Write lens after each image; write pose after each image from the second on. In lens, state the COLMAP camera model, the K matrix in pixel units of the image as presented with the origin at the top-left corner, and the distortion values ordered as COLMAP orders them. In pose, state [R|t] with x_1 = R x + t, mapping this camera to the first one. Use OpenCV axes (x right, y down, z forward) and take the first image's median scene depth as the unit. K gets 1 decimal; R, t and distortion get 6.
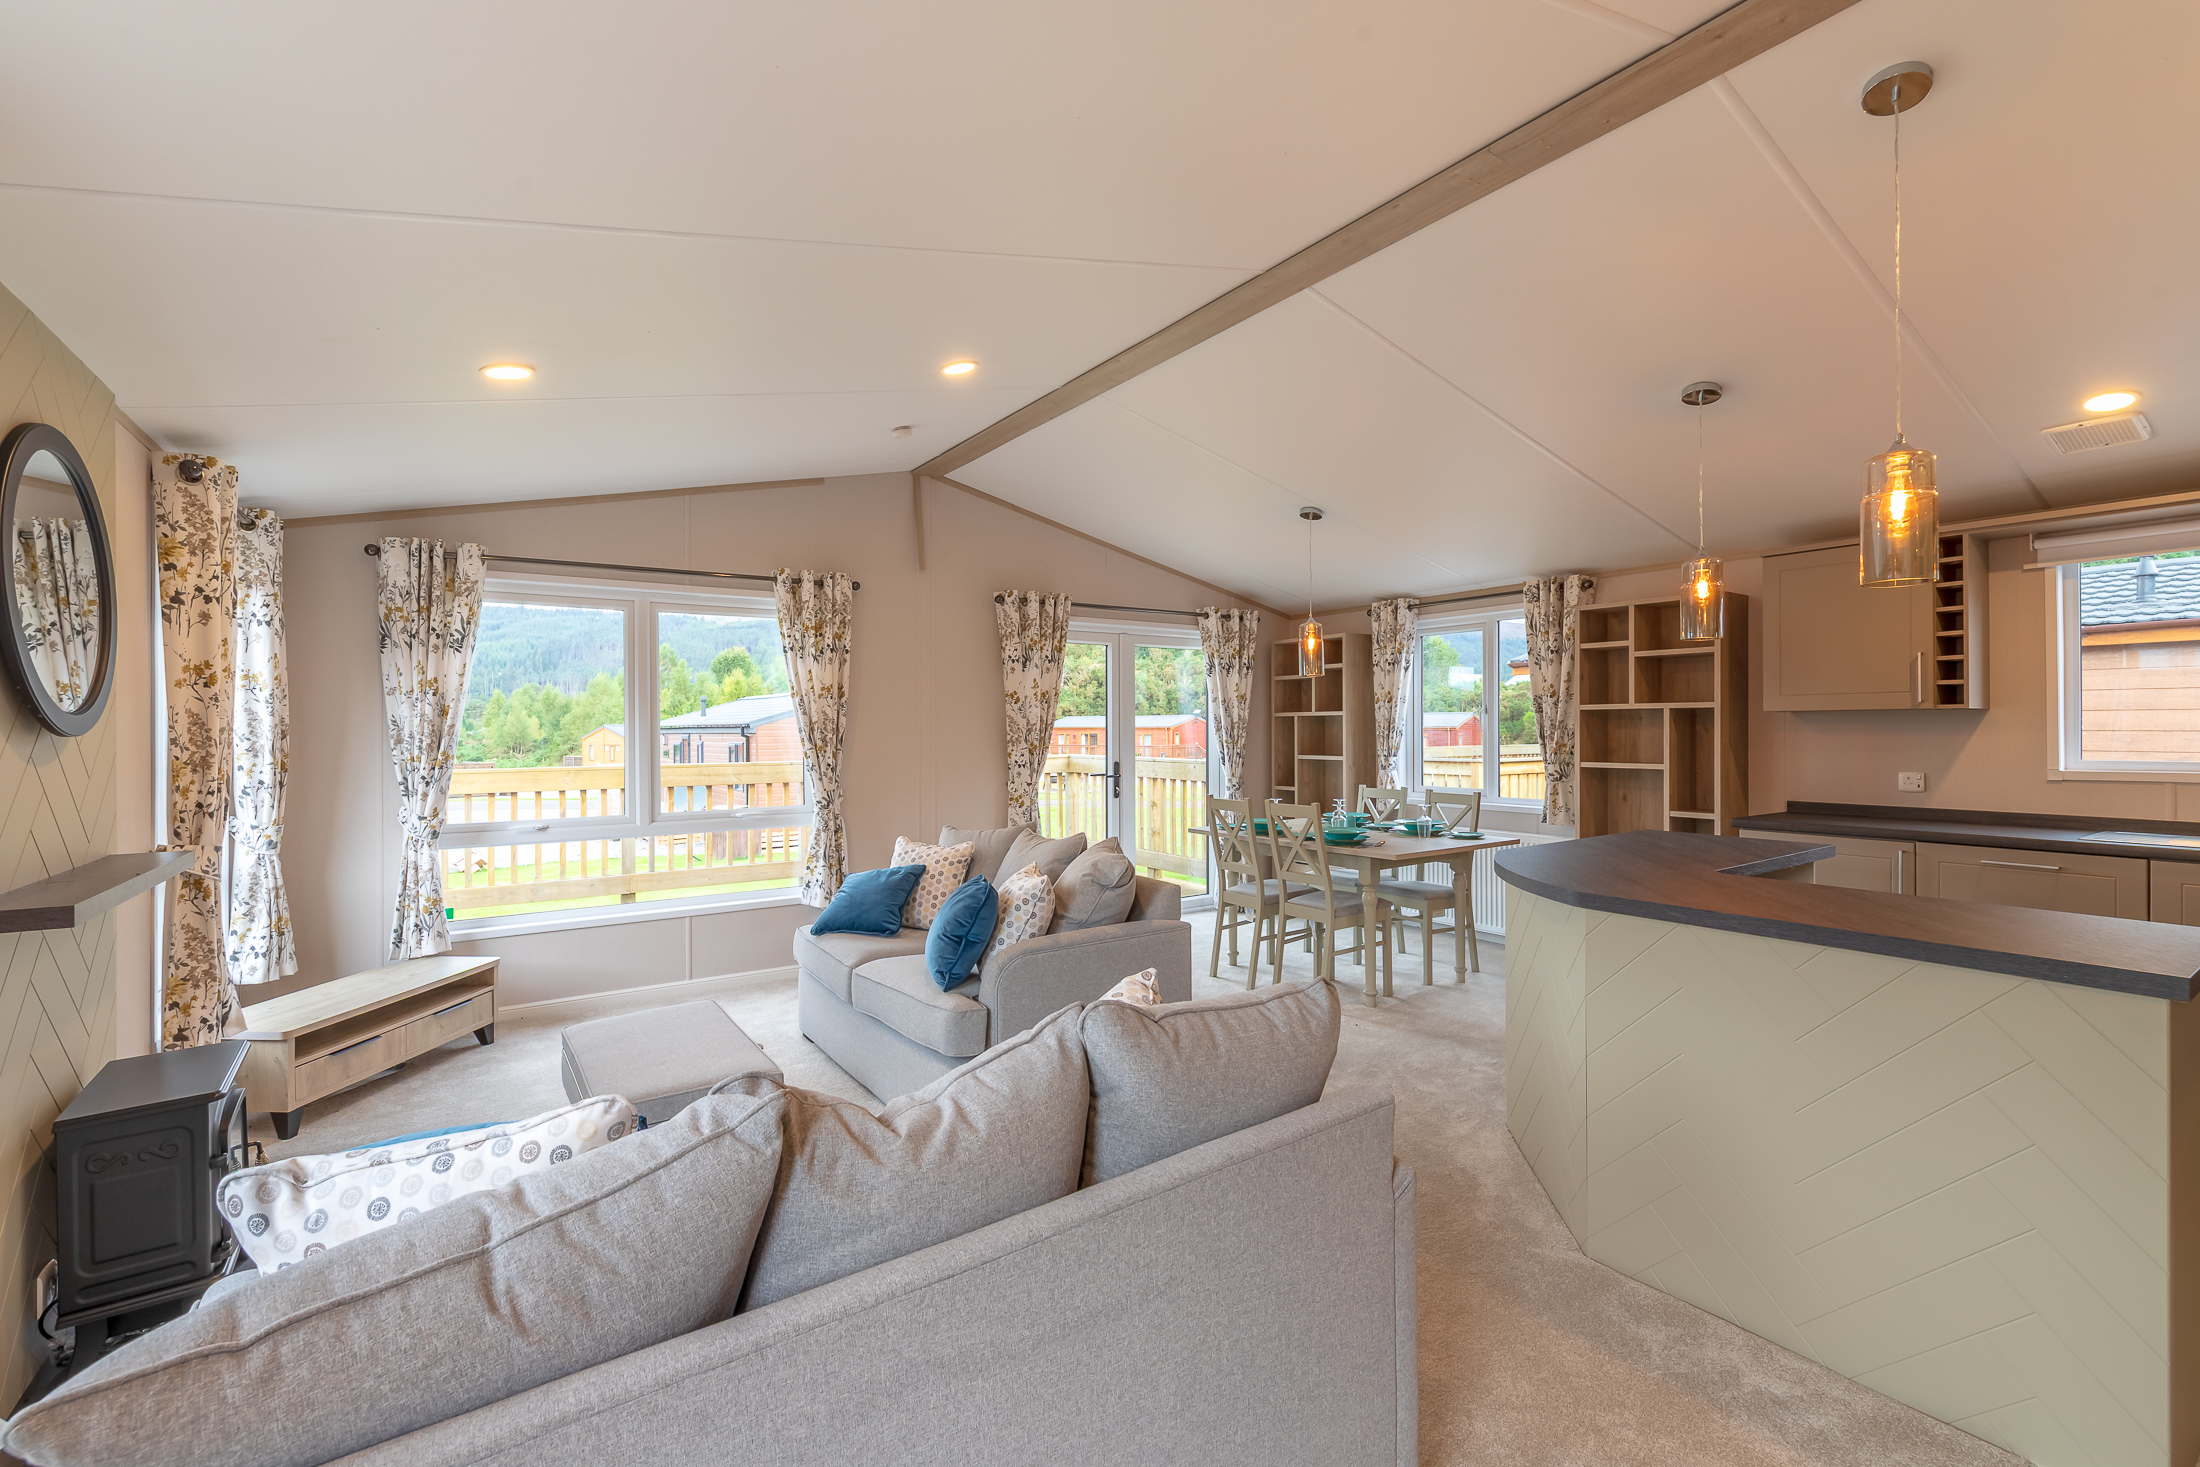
lens RADIAL K [[941.6, 0, 1095.5], [0, 941.6, 725.7], [0, 0, 1]] dist [-0.000901, -0.000794]
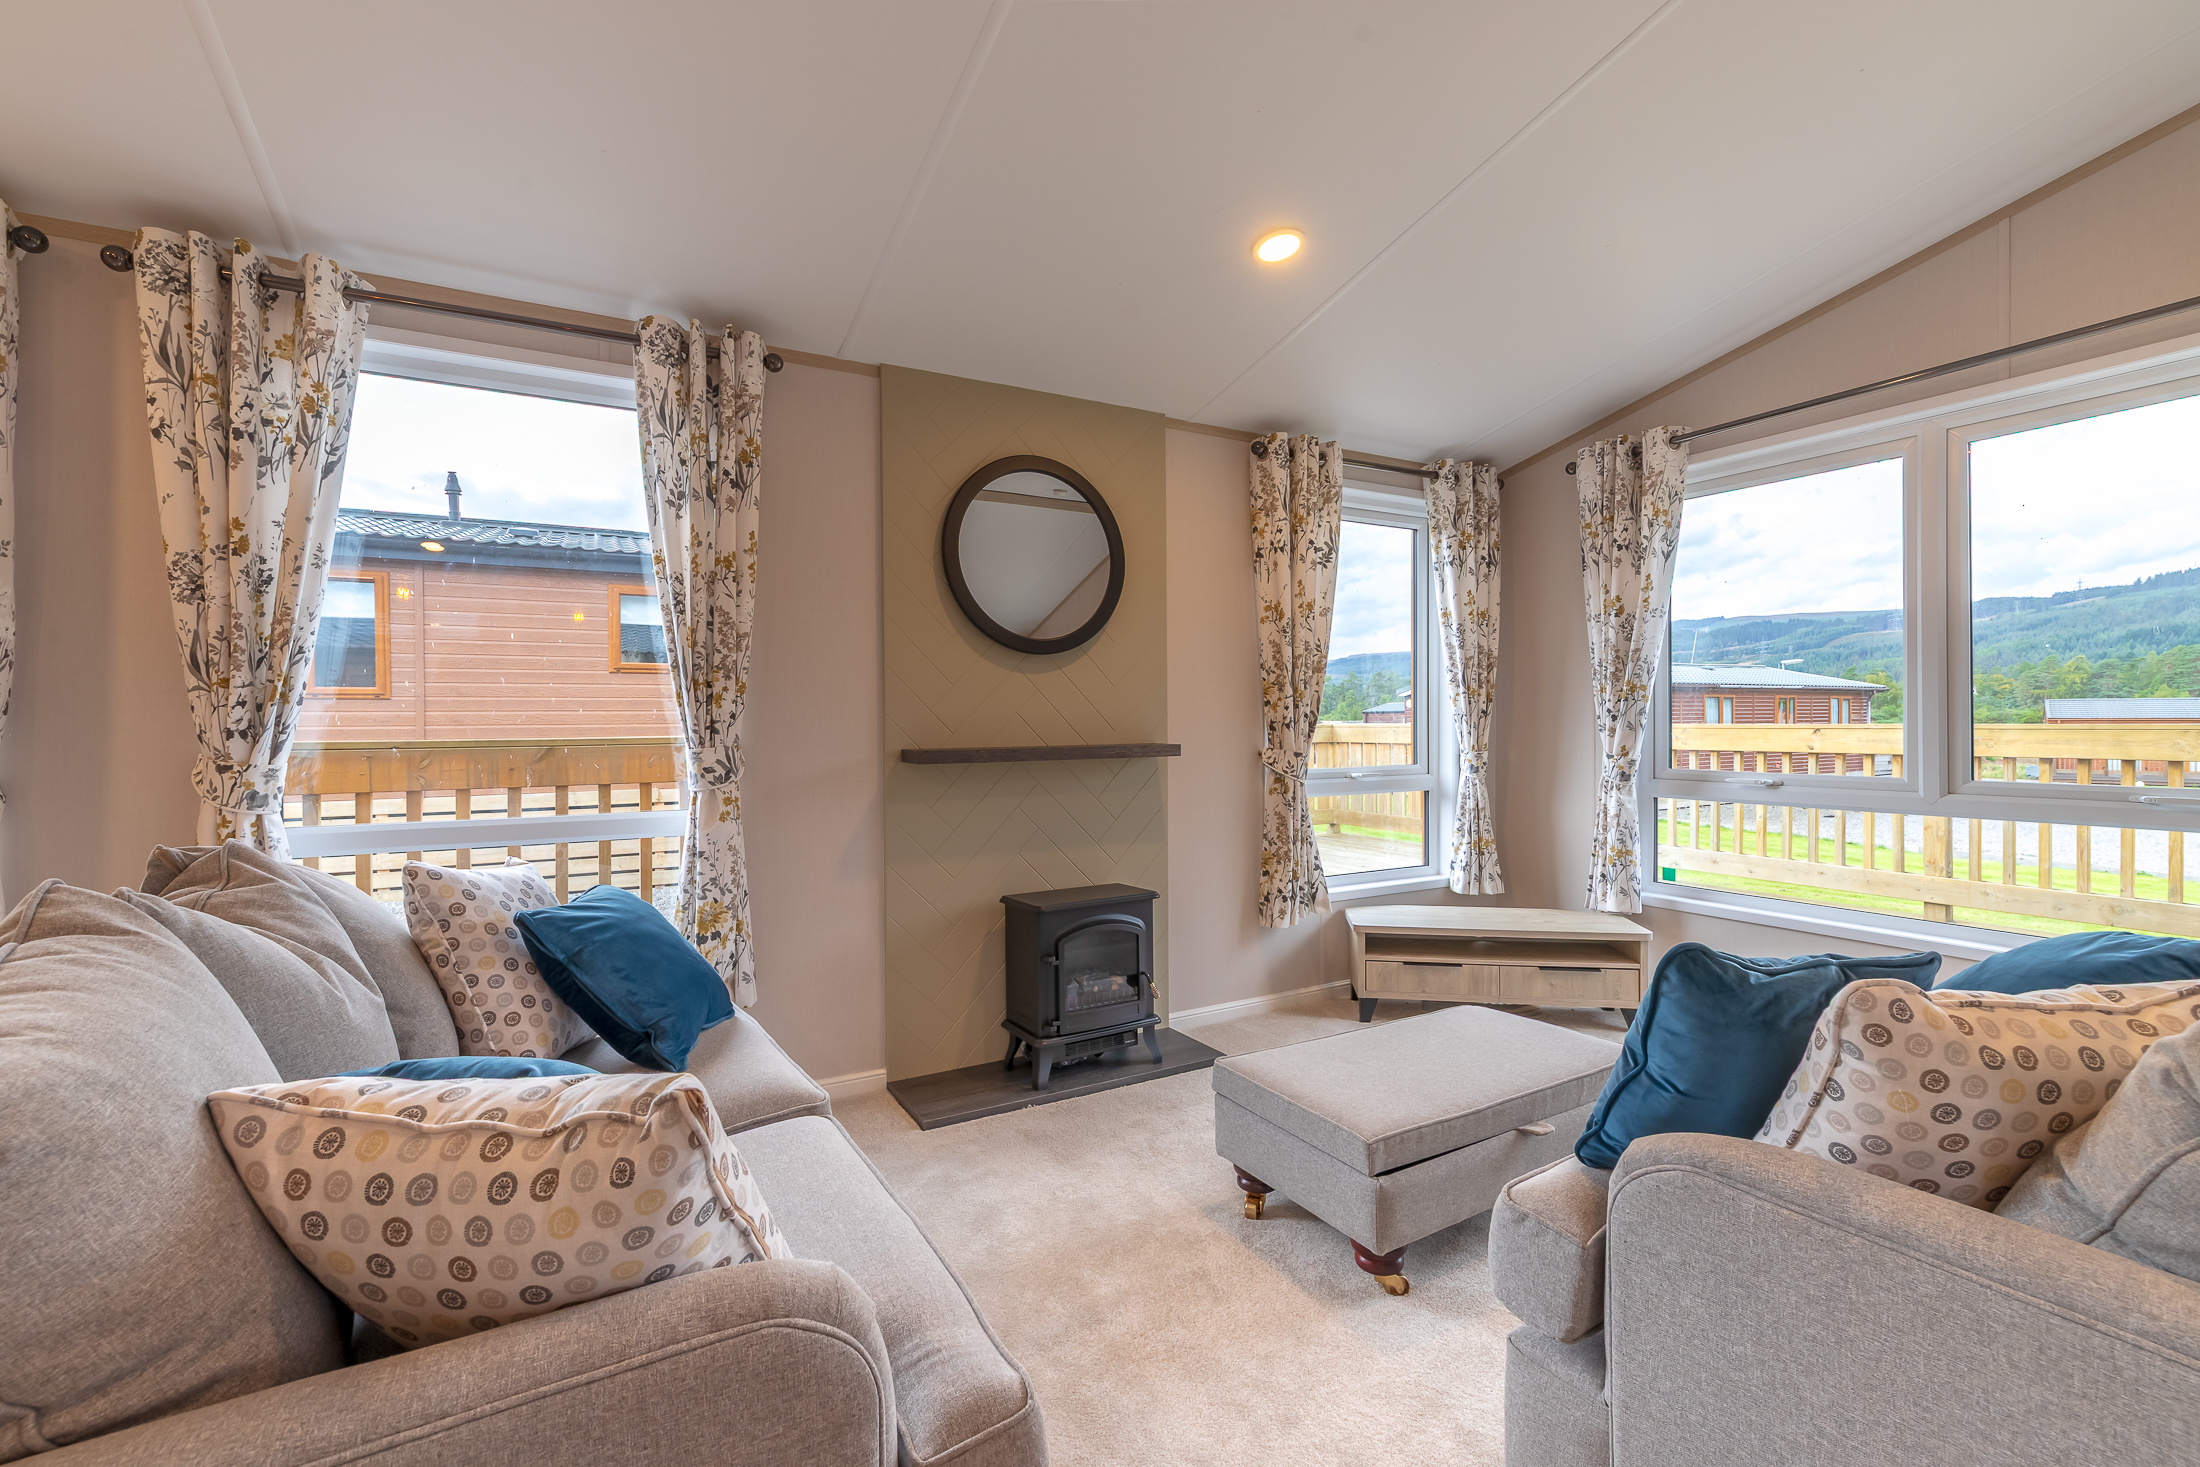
lens RADIAL K [[941.6, 0, 1095.5], [0, 941.6, 725.7], [0, 0, 1]] dist [-0.000901, -0.000794]
pose [[-0.088153, 0.012434, -0.996029, 0.190692], [0.010298, 0.999880, 0.011571, 0.048863], [0.996054, -0.009237, -0.088271, 0.538711]]
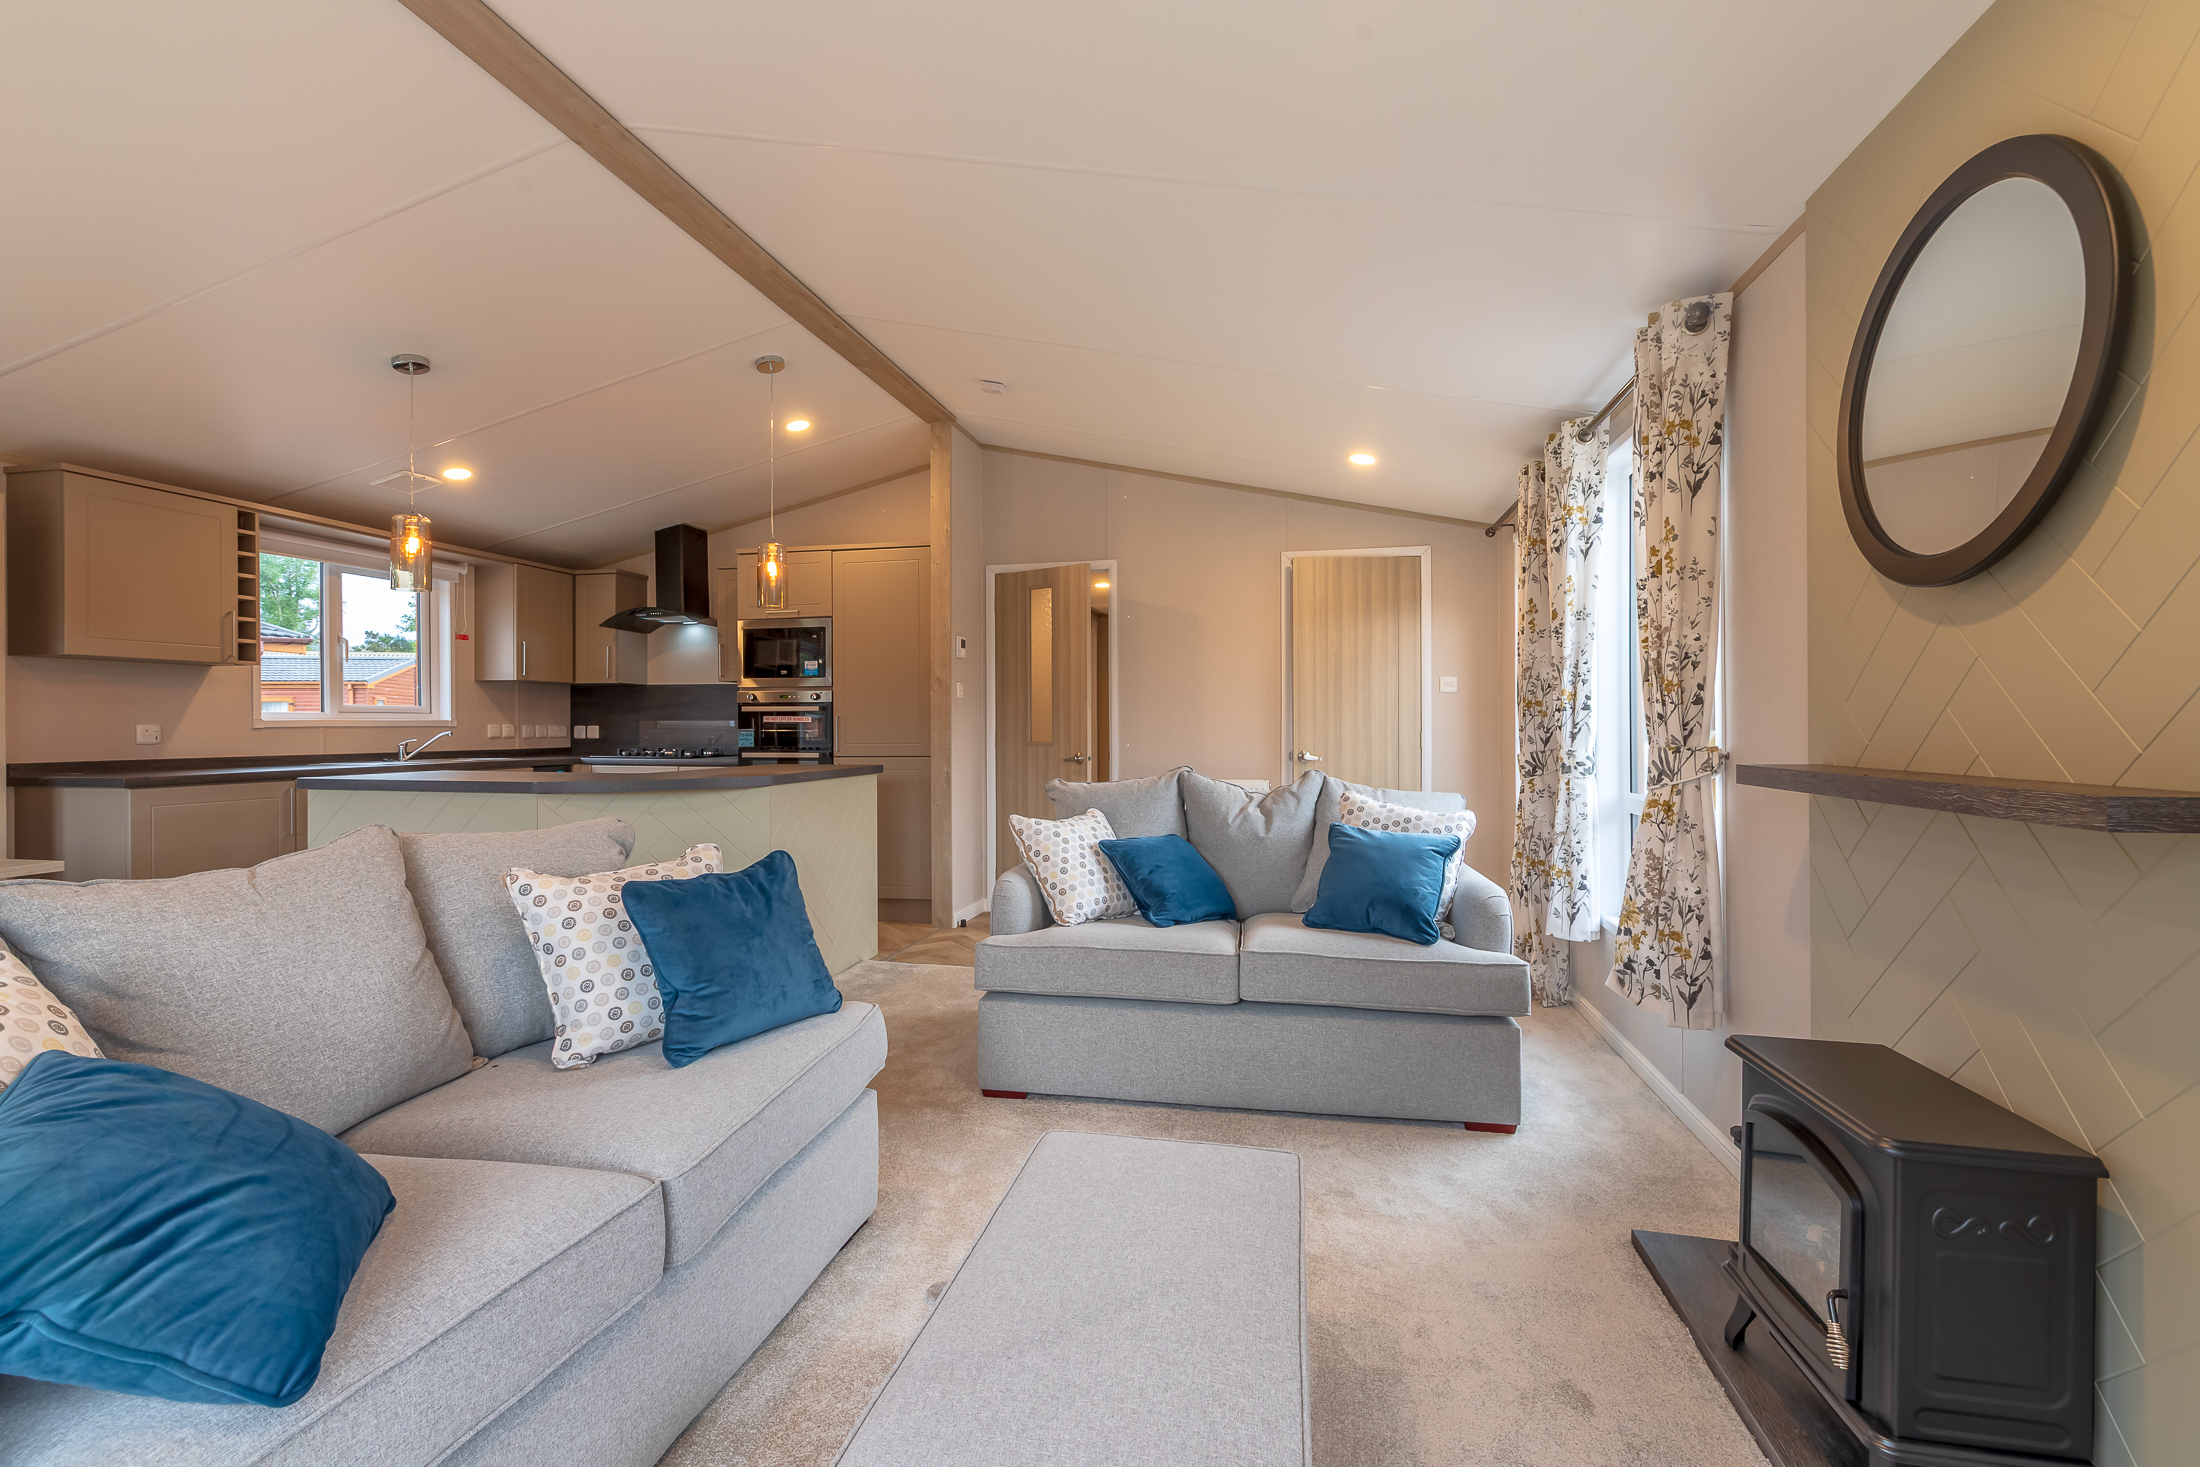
lens RADIAL K [[939.5, 0, 1096.5], [0, 939.5, 724.4], [0, 0, 1]] dist [-0.000847, -0.000867]
pose [[-0.690099, 0.007432, 0.723677, -0.513792], [0.003306, 0.999969, -0.007117, 0.055106], [-0.723707, -0.002520, -0.690103, 0.879424]]
